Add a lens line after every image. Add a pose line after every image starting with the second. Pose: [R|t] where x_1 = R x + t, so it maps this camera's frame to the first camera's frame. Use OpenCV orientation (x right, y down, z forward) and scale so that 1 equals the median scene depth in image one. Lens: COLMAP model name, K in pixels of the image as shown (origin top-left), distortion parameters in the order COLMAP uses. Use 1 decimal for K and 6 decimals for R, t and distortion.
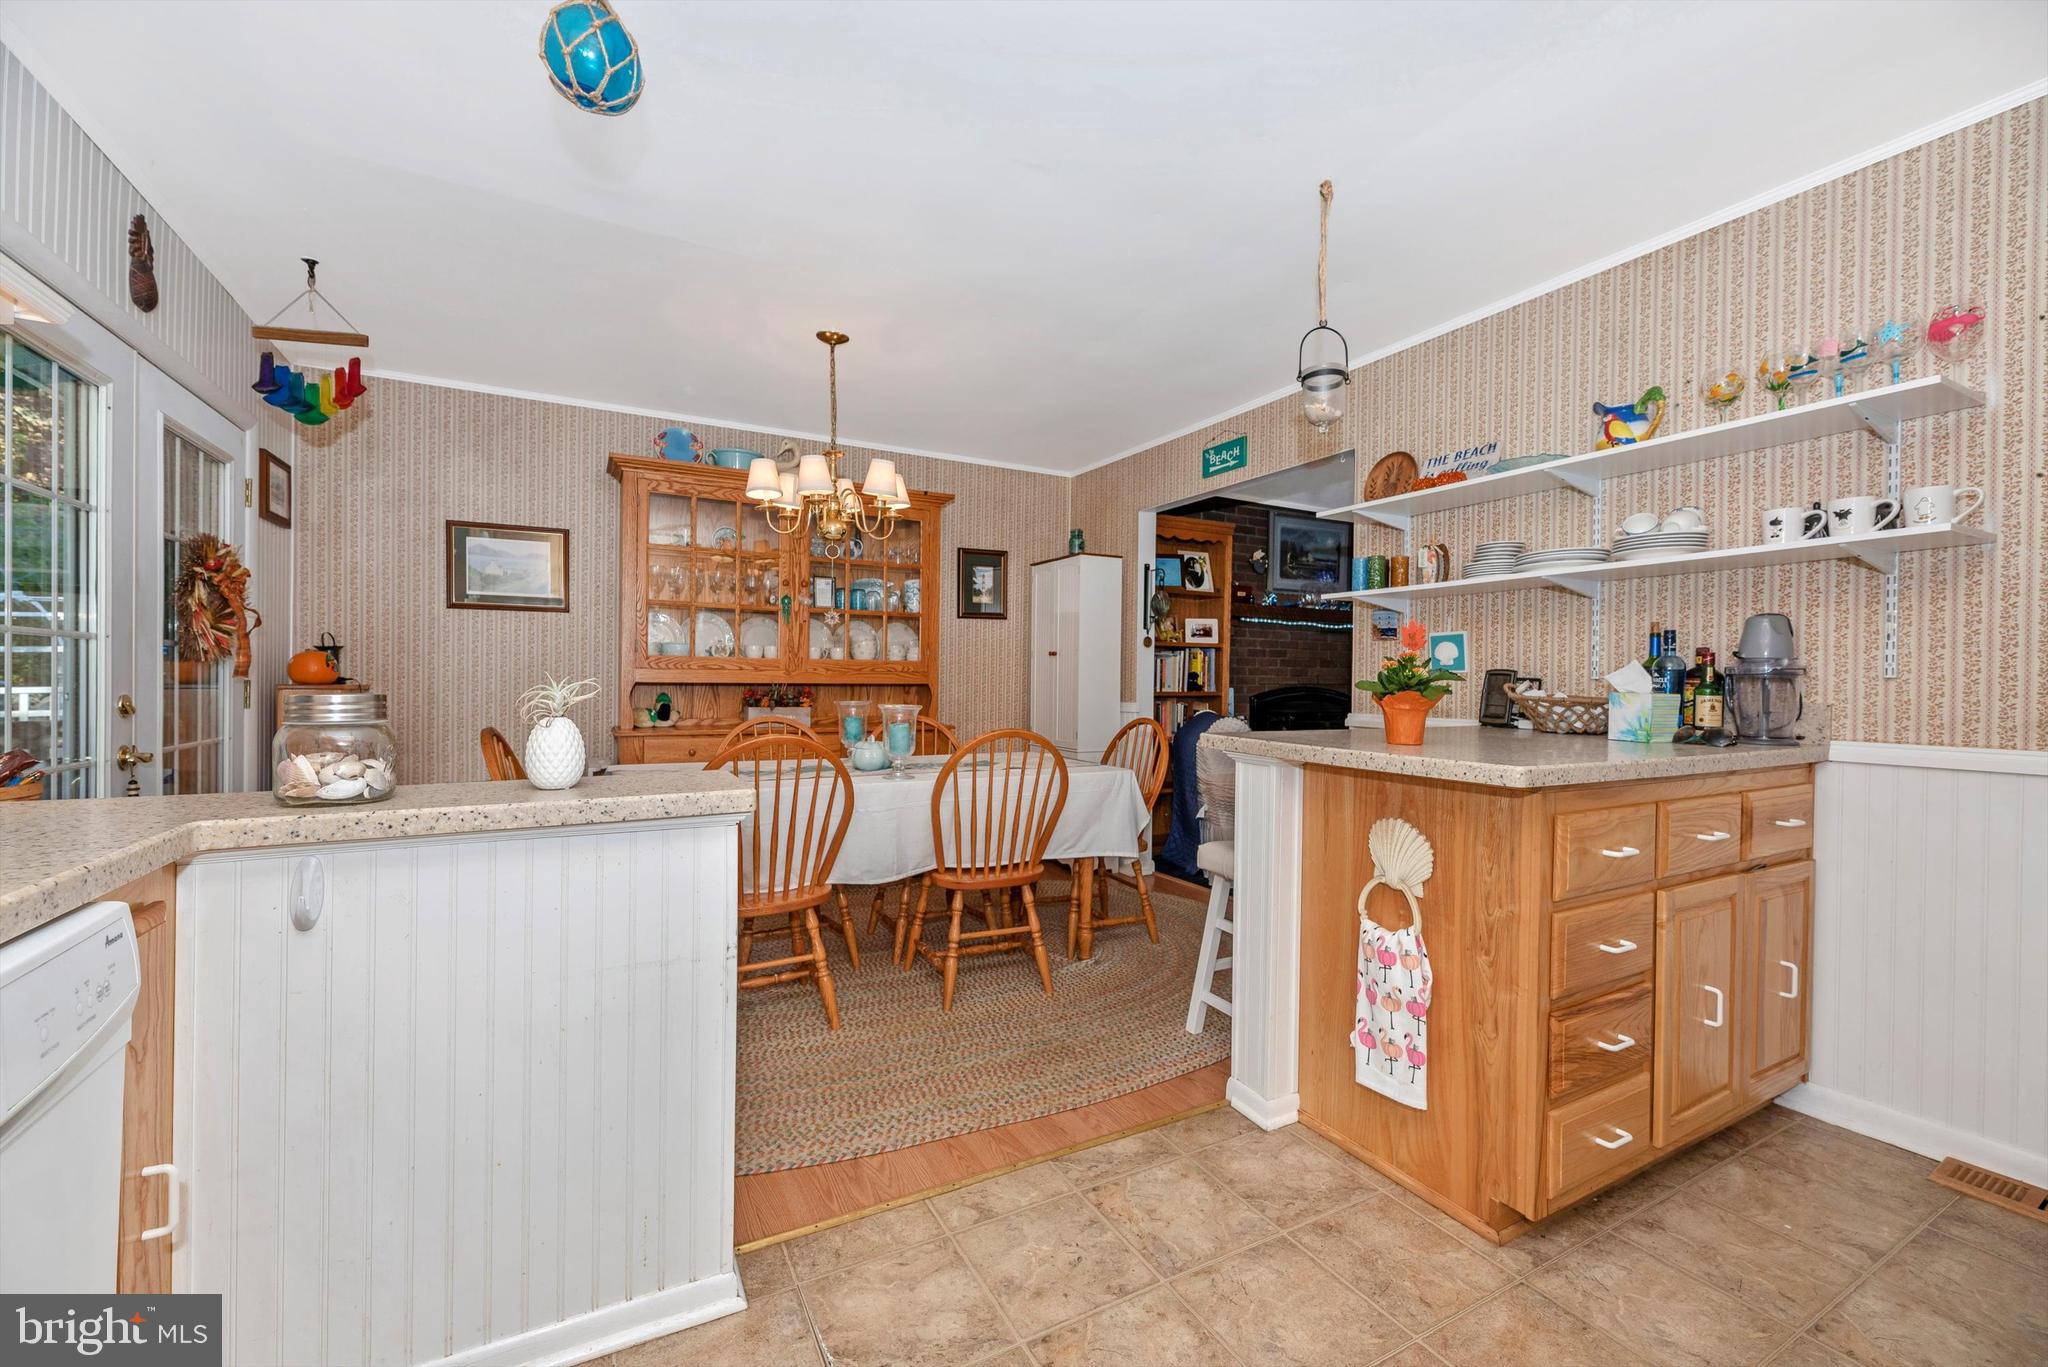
lens RADIAL K [[821.7, 0, 1024.0], [0, 821.7, 683.5], [0, 0, 1]] dist [-0.002329, -0.000293]
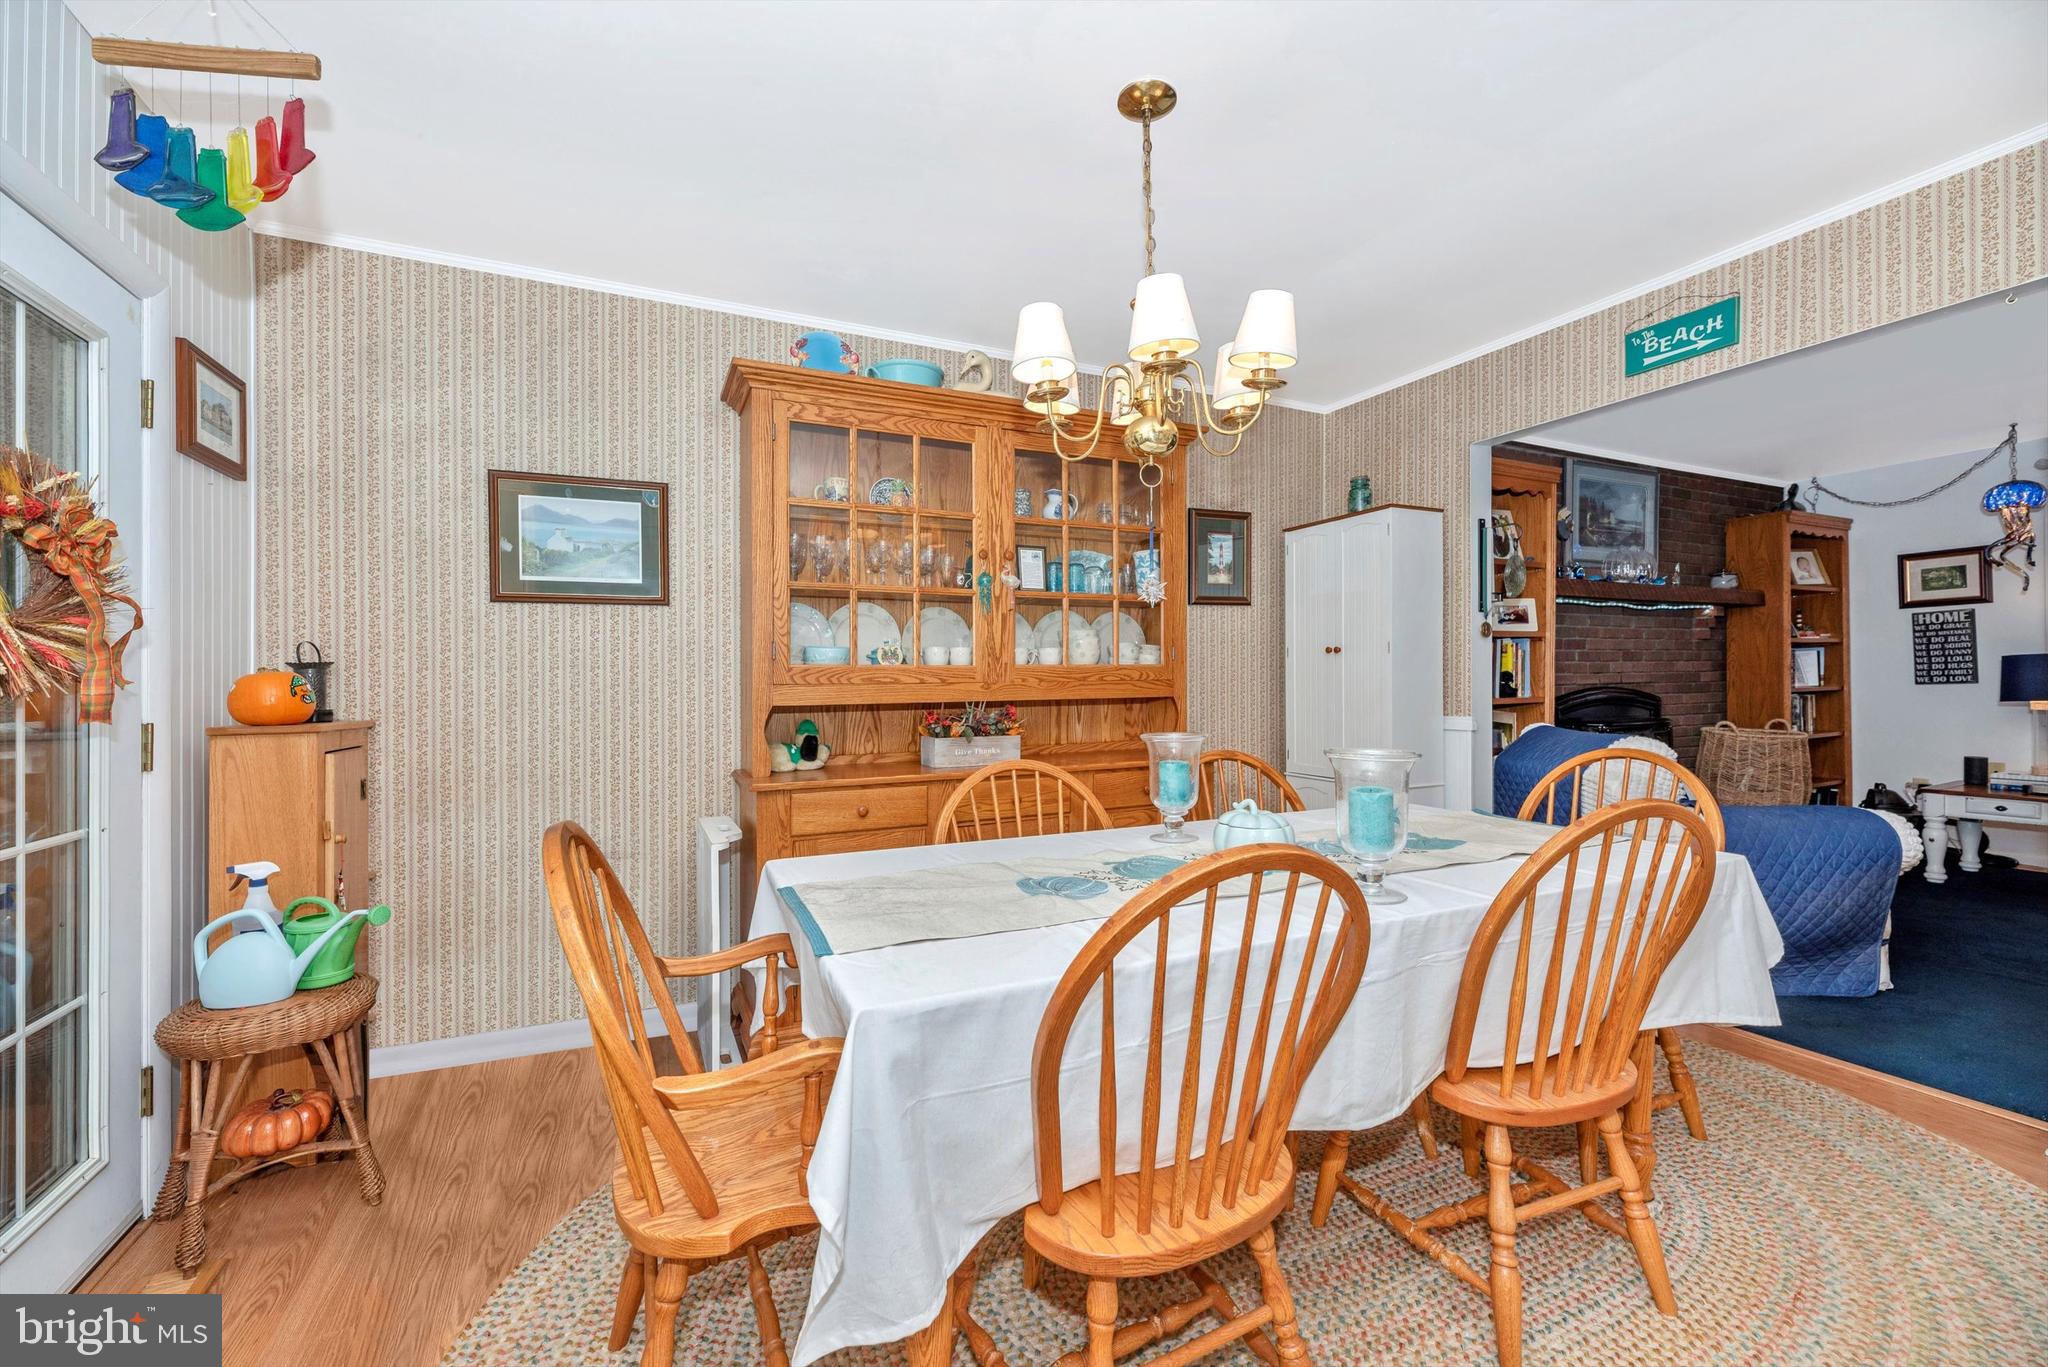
lens RADIAL K [[882.3, 0, 1109.8], [0, 882.3, 669.4], [0, 0, 1]] dist [-0.003590, -0.000546]
pose [[0.999660, -0.023490, -0.011299, -0.176645], [0.023254, 0.999518, -0.020574, -0.009465], [0.011777, 0.020304, 0.999724, 0.266792]]
